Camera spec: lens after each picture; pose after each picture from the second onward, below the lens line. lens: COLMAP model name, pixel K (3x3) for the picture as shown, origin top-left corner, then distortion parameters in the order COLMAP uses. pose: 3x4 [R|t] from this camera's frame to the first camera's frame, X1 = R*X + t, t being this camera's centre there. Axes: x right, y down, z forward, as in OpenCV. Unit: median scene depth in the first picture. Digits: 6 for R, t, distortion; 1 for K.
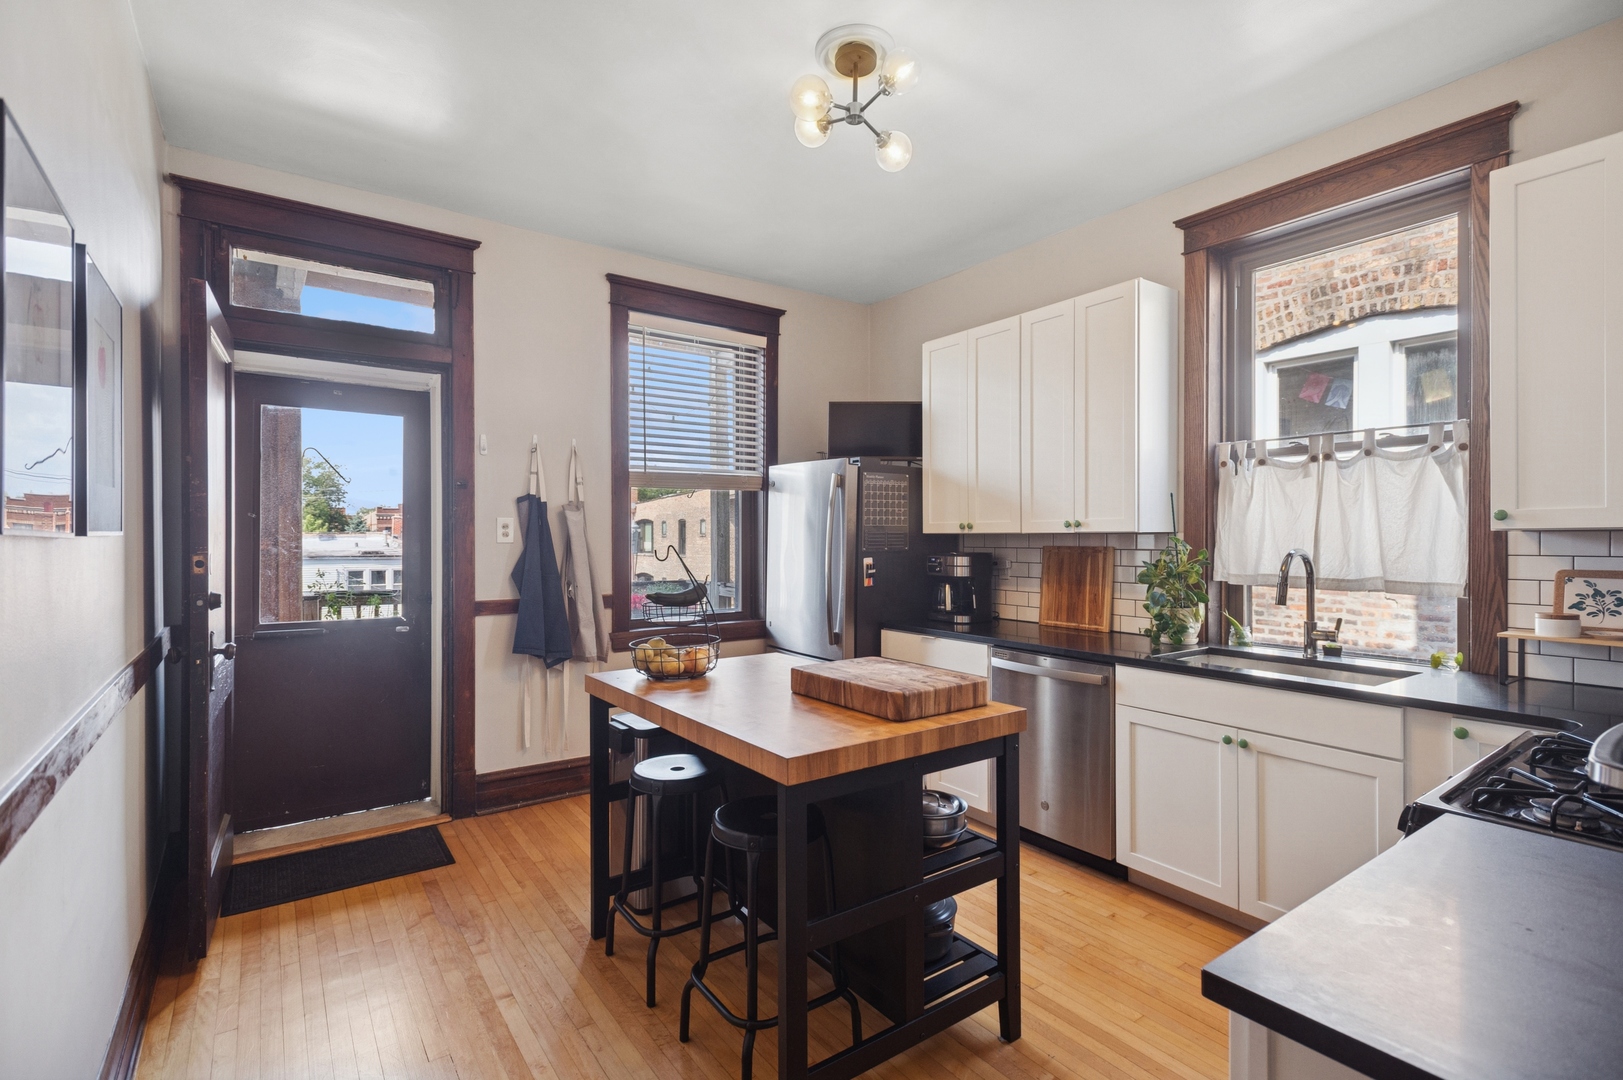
lens RADIAL K [[763.7, 0, 804.2], [0, 763.7, 551.8], [0, 0, 1]] dist [0.016507, -0.008153]
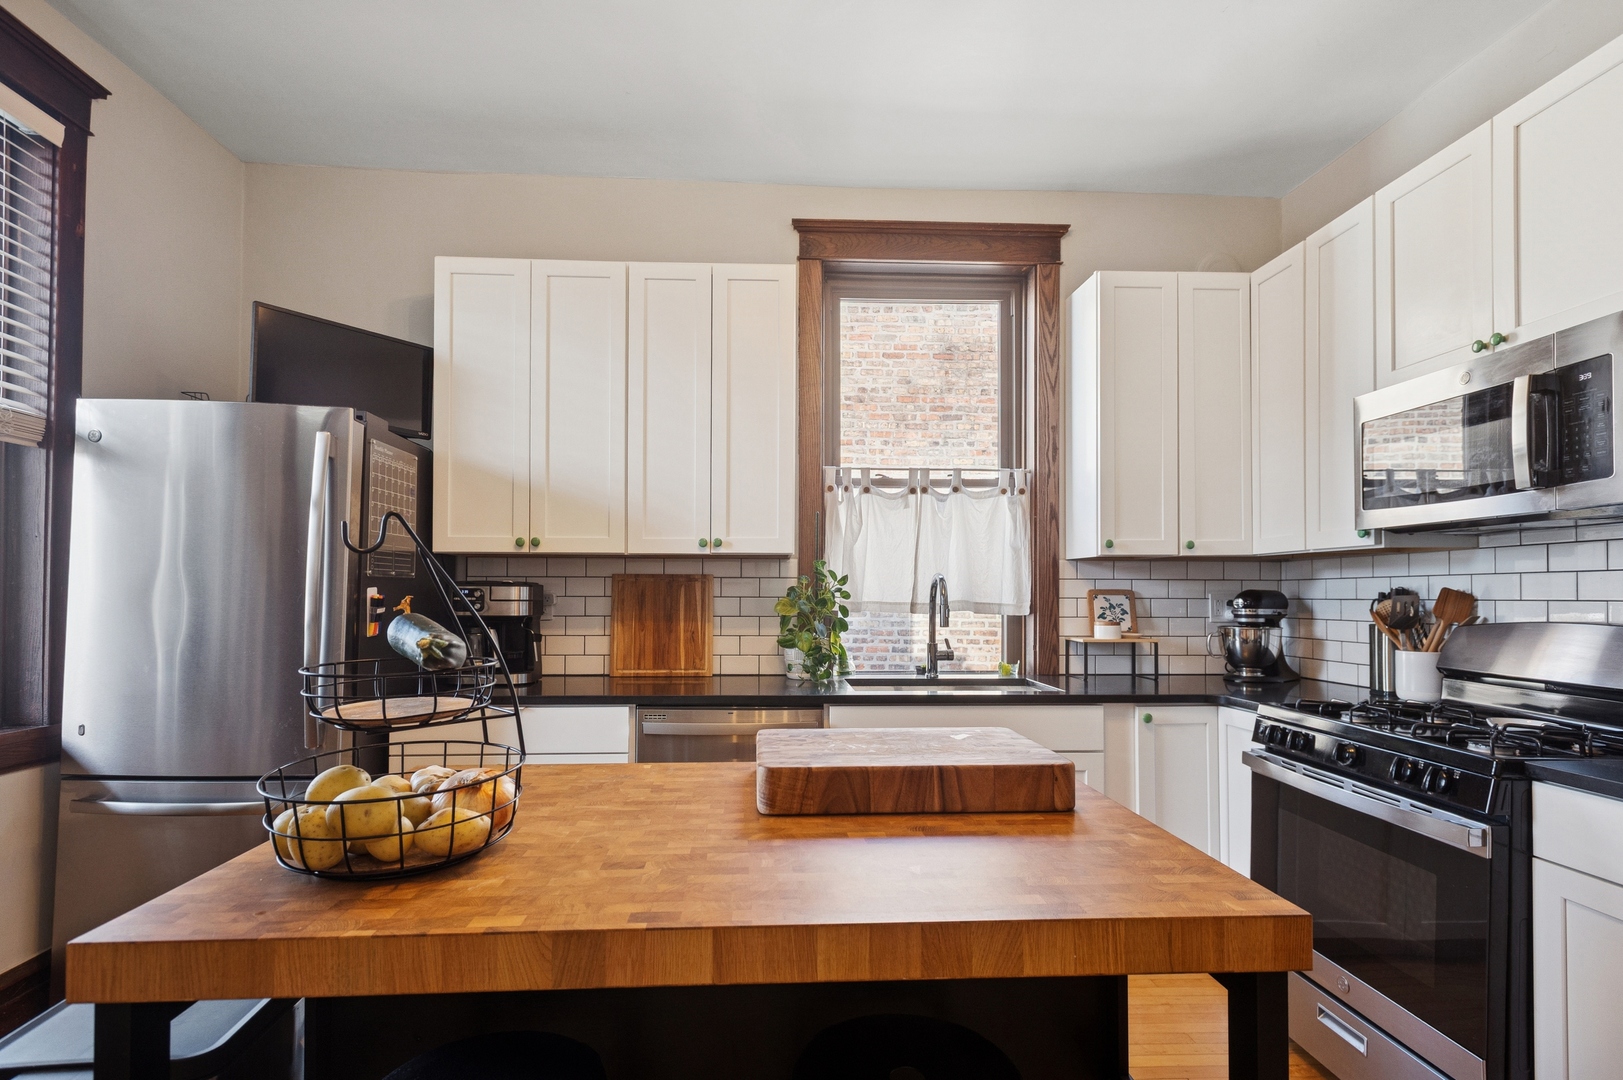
lens RADIAL K [[800.4, 0, 801.5], [0, 800.4, 587.9], [0, 0, 1]] dist [0.014712, -0.000632]
pose [[0.531815, 0.011360, 0.846784, -0.283483], [0.012659, 0.999692, -0.021361, 0.027600], [-0.846766, 0.022079, 0.531508, 0.434673]]
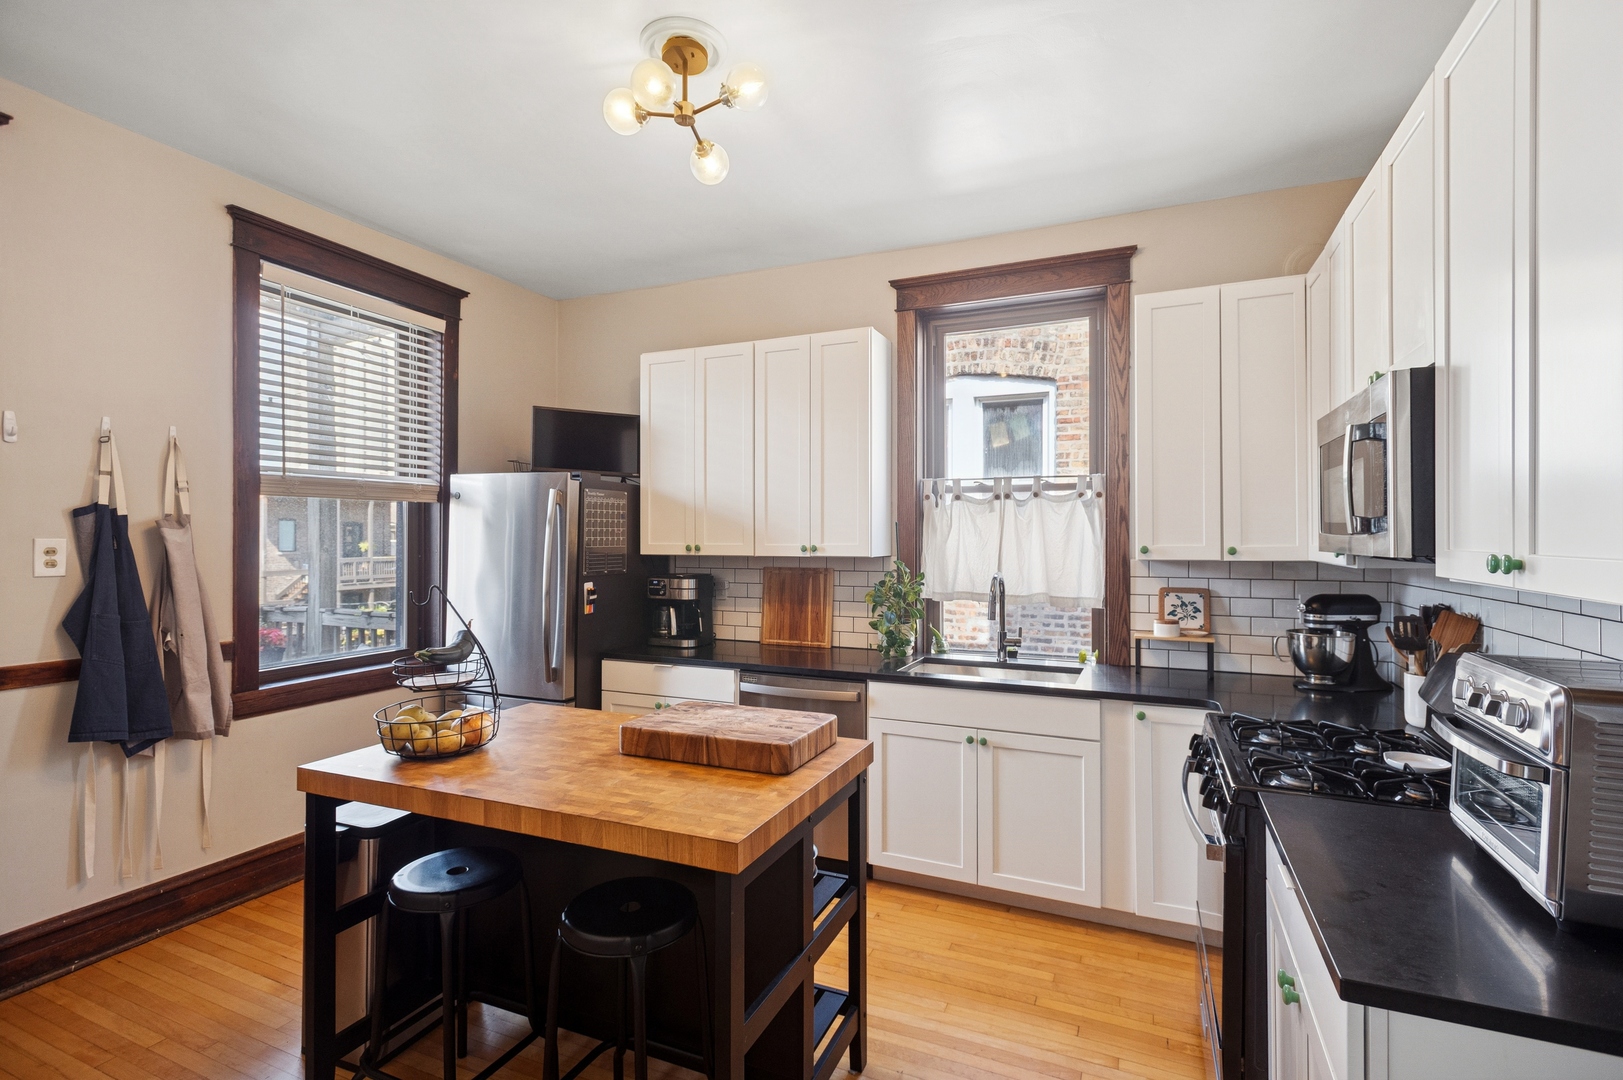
lens RADIAL K [[768.7, 0, 813.7], [0, 768.7, 546.3], [0, 0, 1]] dist [0.015126, -0.005739]
pose [[0.855152, -0.001560, 0.518374, -0.176346], [0.007352, 0.999931, -0.009120, -0.027185], [-0.518325, 0.011611, 0.855105, 0.084127]]
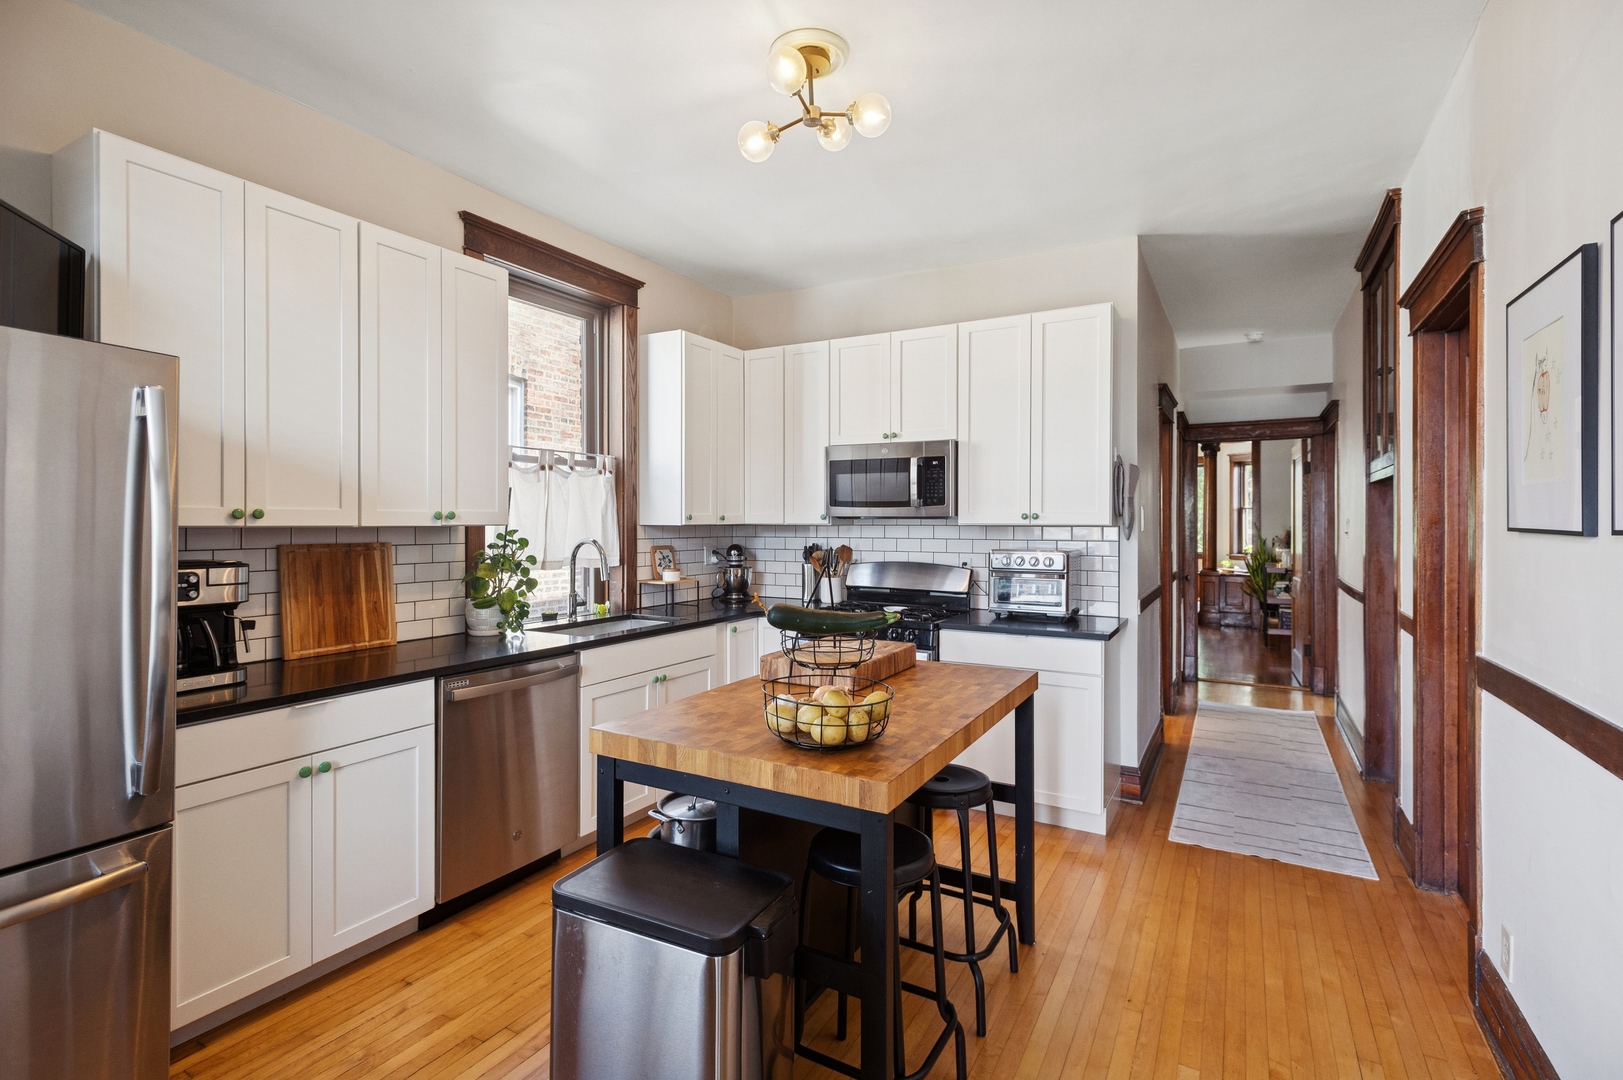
lens RADIAL K [[777.3, 0, 808.8], [0, 777.3, 532.3], [0, 0, 1]] dist [0.028523, 0.000130]
pose [[-0.427721, -0.008623, 0.903870, -0.552435], [0.019707, 0.999628, 0.018863, -0.024176], [-0.903696, 0.025881, -0.427392, 0.923495]]
